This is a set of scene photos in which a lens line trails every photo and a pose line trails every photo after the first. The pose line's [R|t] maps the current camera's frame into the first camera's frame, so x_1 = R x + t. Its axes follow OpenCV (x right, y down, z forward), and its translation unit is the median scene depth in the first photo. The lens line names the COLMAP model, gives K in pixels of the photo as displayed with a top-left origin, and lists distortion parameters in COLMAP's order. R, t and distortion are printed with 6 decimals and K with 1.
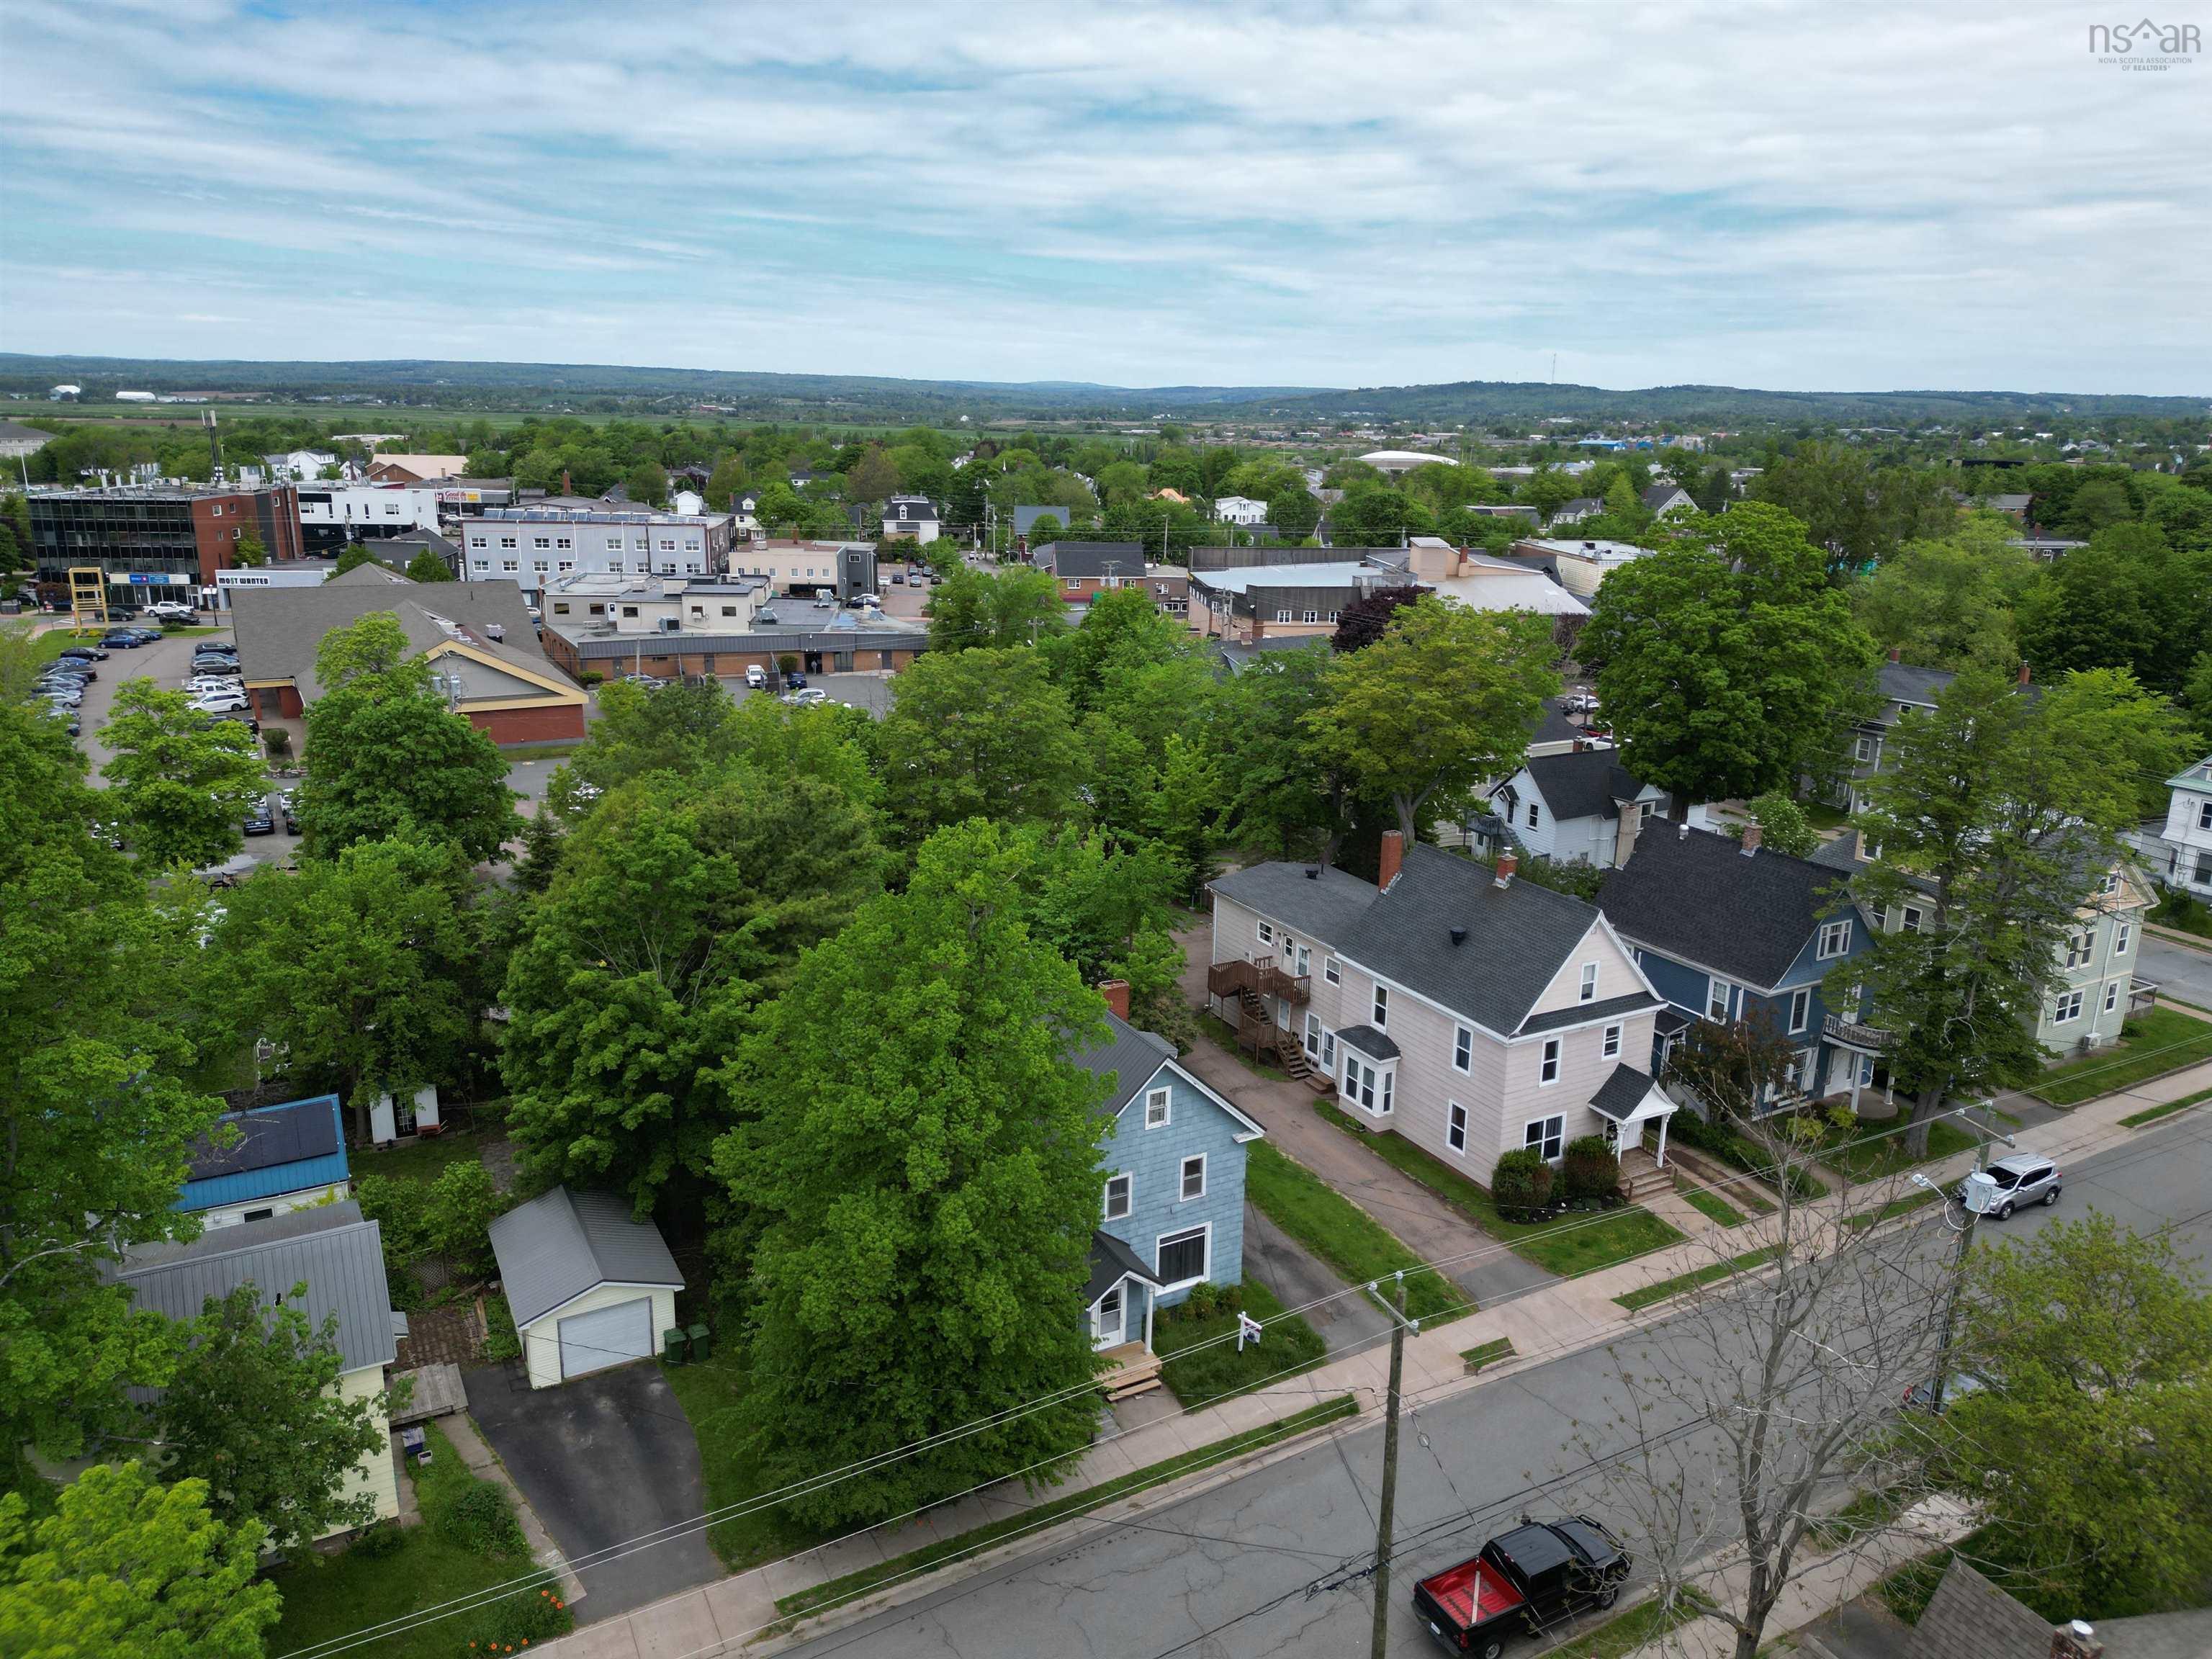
lens RADIAL K [[1544.5, 0, 1119.7], [0, 1544.5, 842.5], [0, 0, 1]] dist [0.058083, -0.054988]
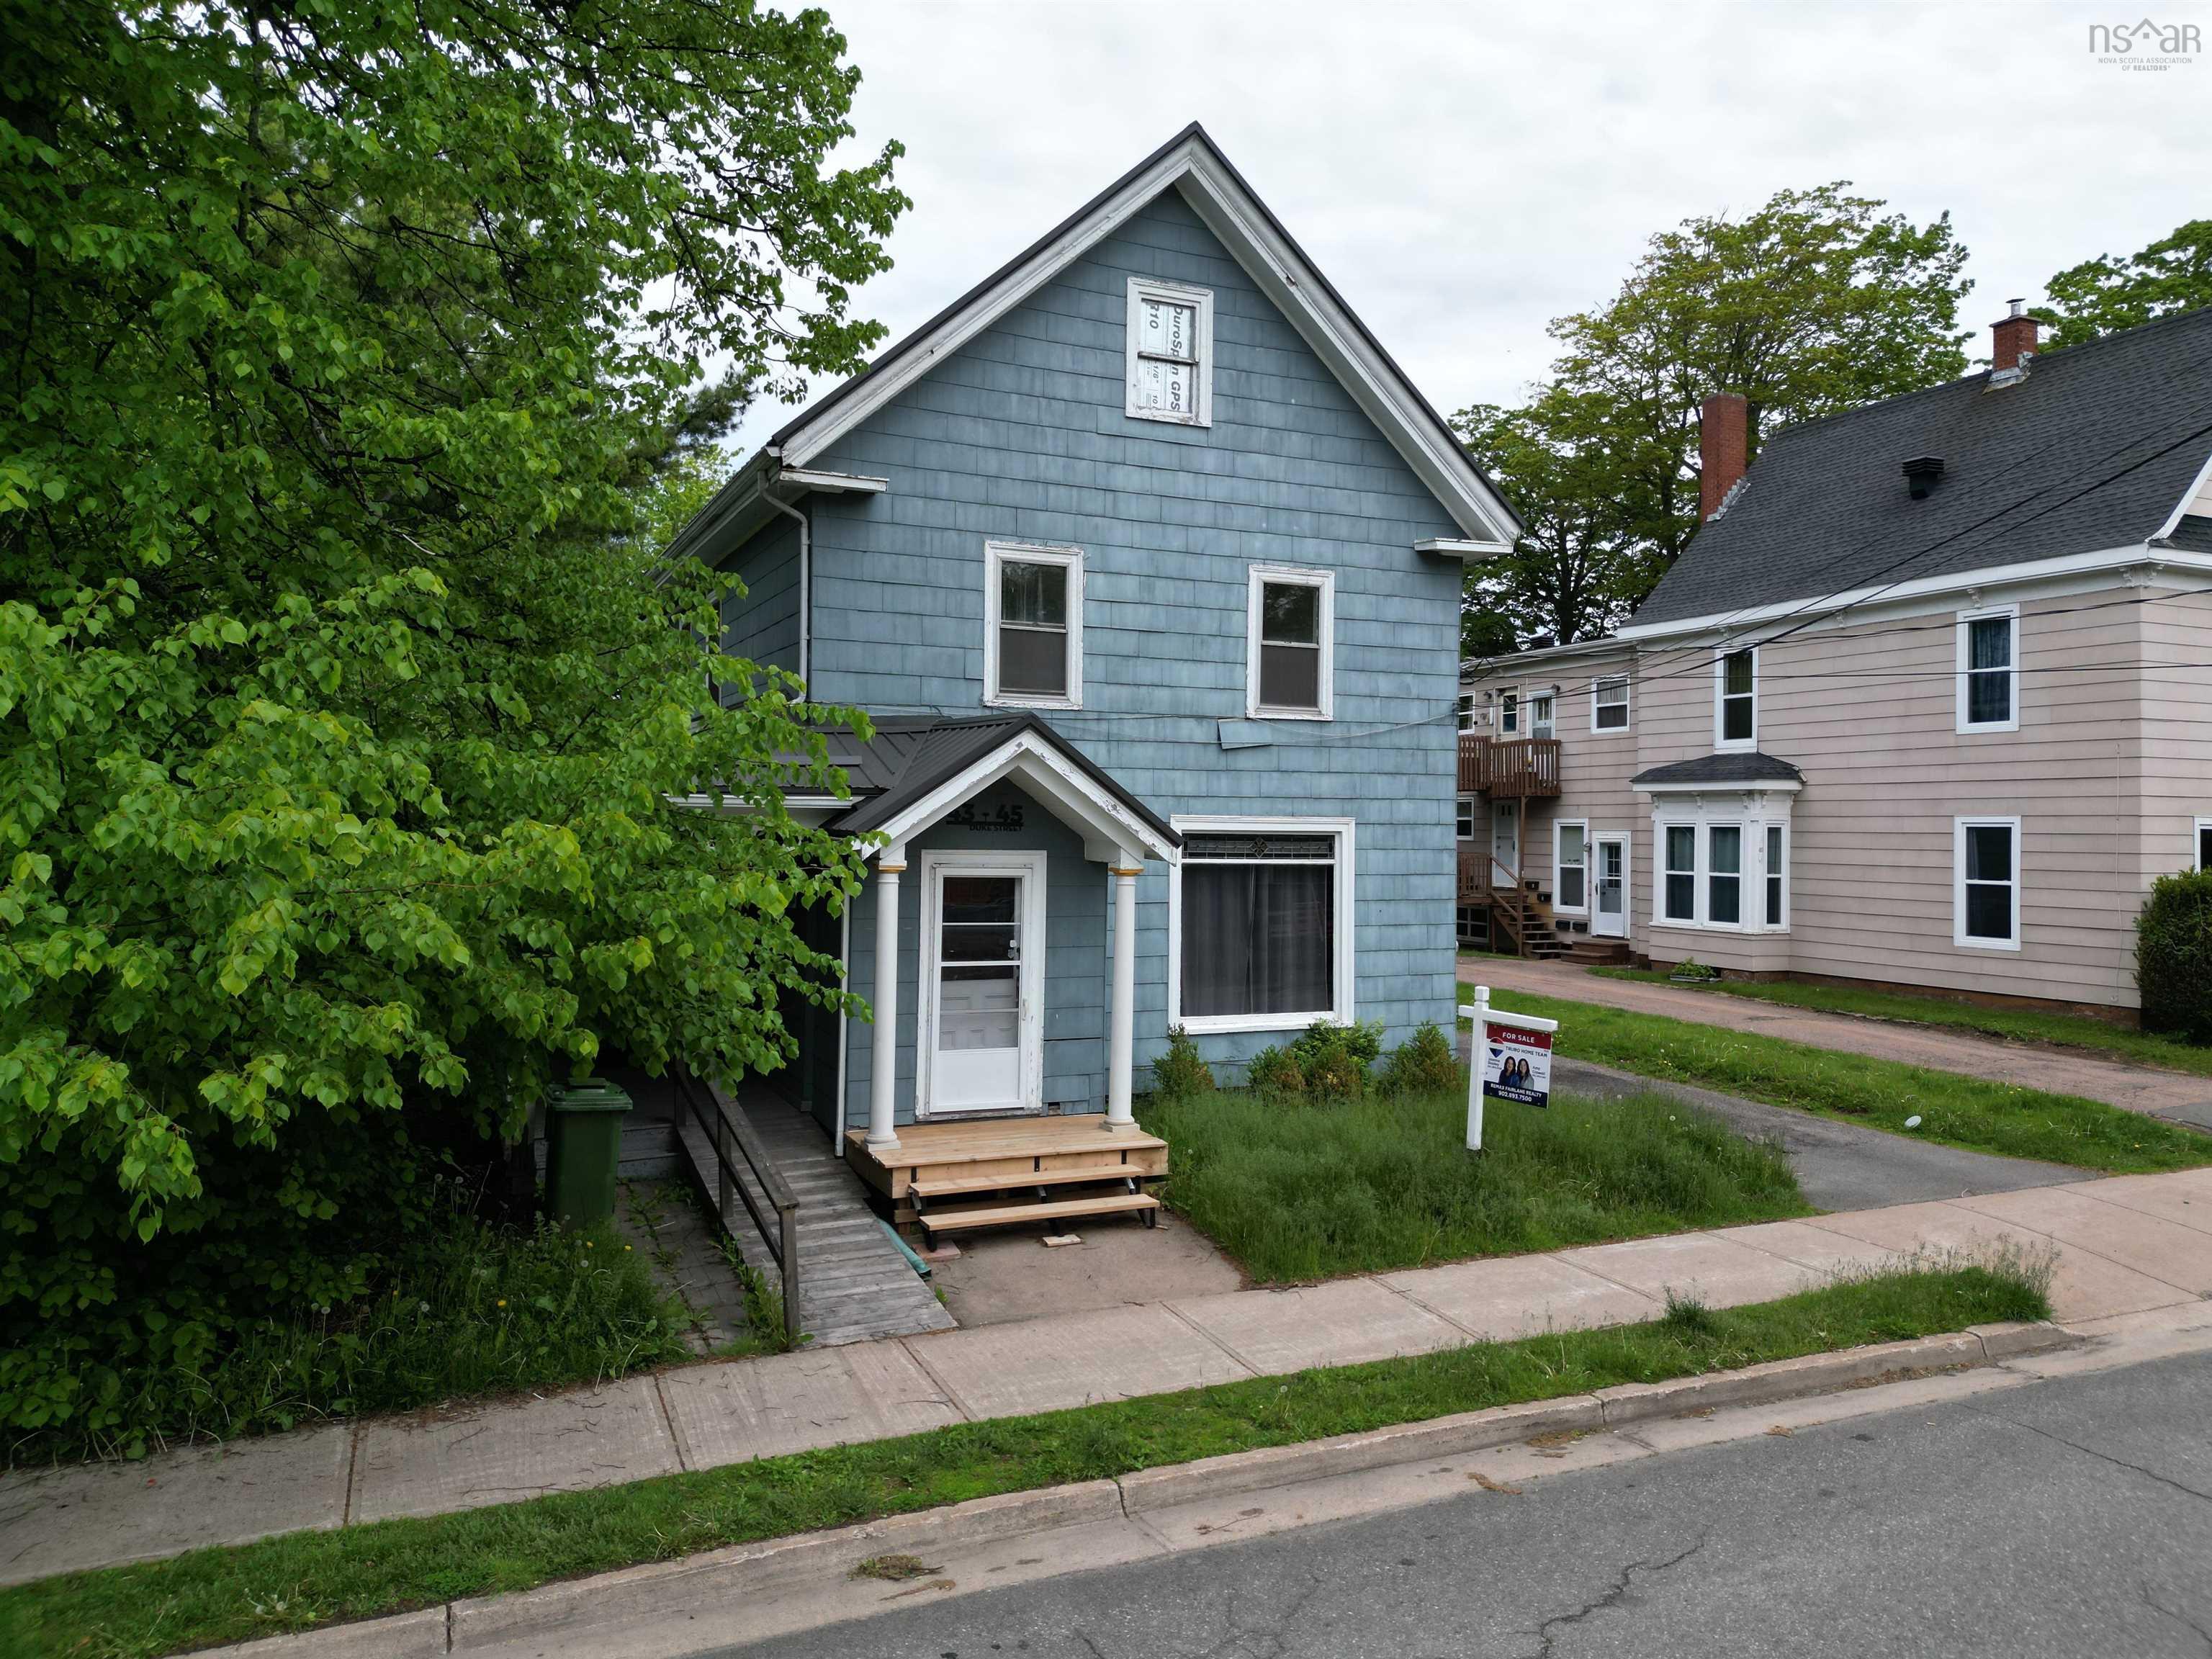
lens RADIAL K [[1544.5, 0, 1109.8], [0, 1544.5, 822.3], [0, 0, 1]] dist [0.058083, -0.054988]
pose [[0.994574, -0.011851, -0.103354, 0.032212], [-0.017062, 0.961454, -0.274434, 0.254583], [0.102622, 0.274709, 0.956035, 0.531688]]
